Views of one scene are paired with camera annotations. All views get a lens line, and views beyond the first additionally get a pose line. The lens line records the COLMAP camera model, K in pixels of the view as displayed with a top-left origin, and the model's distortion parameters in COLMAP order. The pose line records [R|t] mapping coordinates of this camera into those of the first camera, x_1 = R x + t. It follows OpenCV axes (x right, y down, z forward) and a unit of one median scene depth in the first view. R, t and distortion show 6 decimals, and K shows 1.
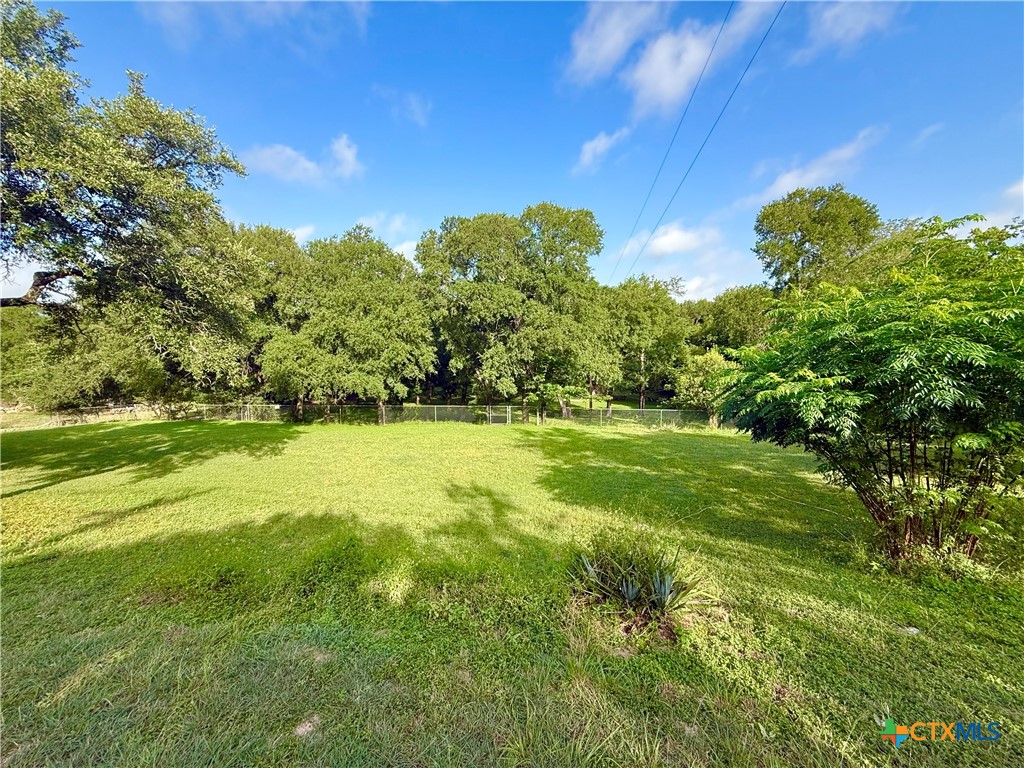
lens RADIAL K [[409.3, 0, 513.4], [0, 409.3, 382.3], [0, 0, 1]] dist [-0.002511, 0.000197]
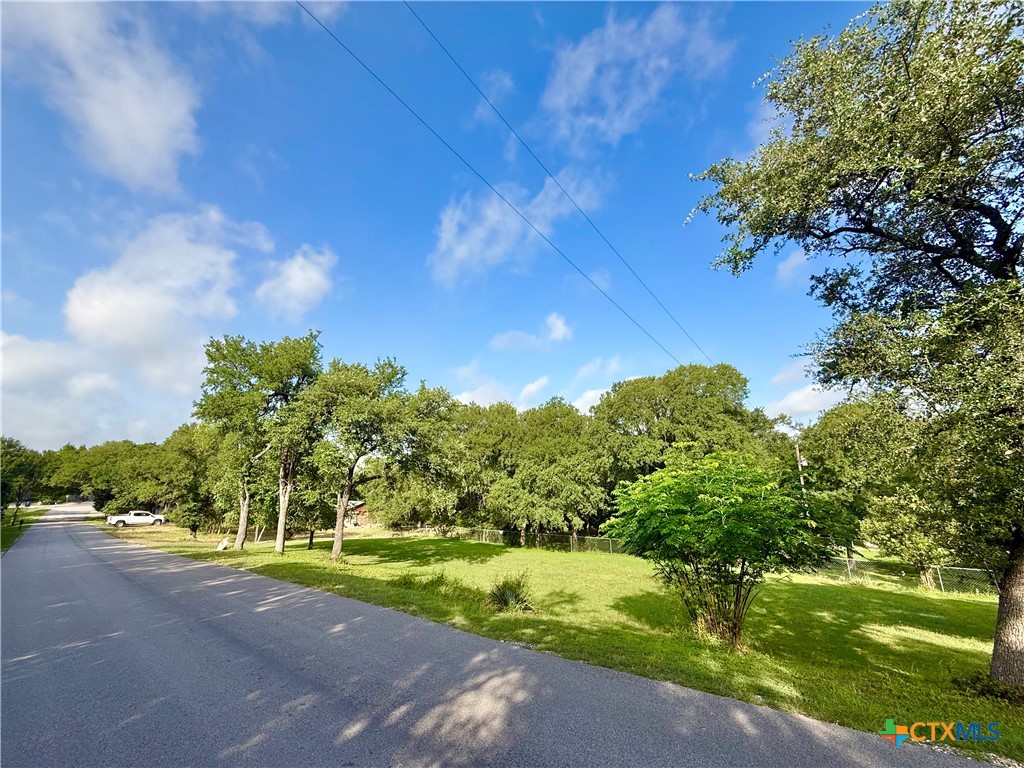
lens RADIAL K [[409.3, 0, 509.2], [0, 409.3, 383.1], [0, 0, 1]] dist [-0.002511, 0.000197]
pose [[0.831696, -0.140207, -0.537236, 0.287190], [-0.031755, 0.953996, -0.298133, -0.009380], [0.554322, 0.265016, 0.788983, -0.224543]]
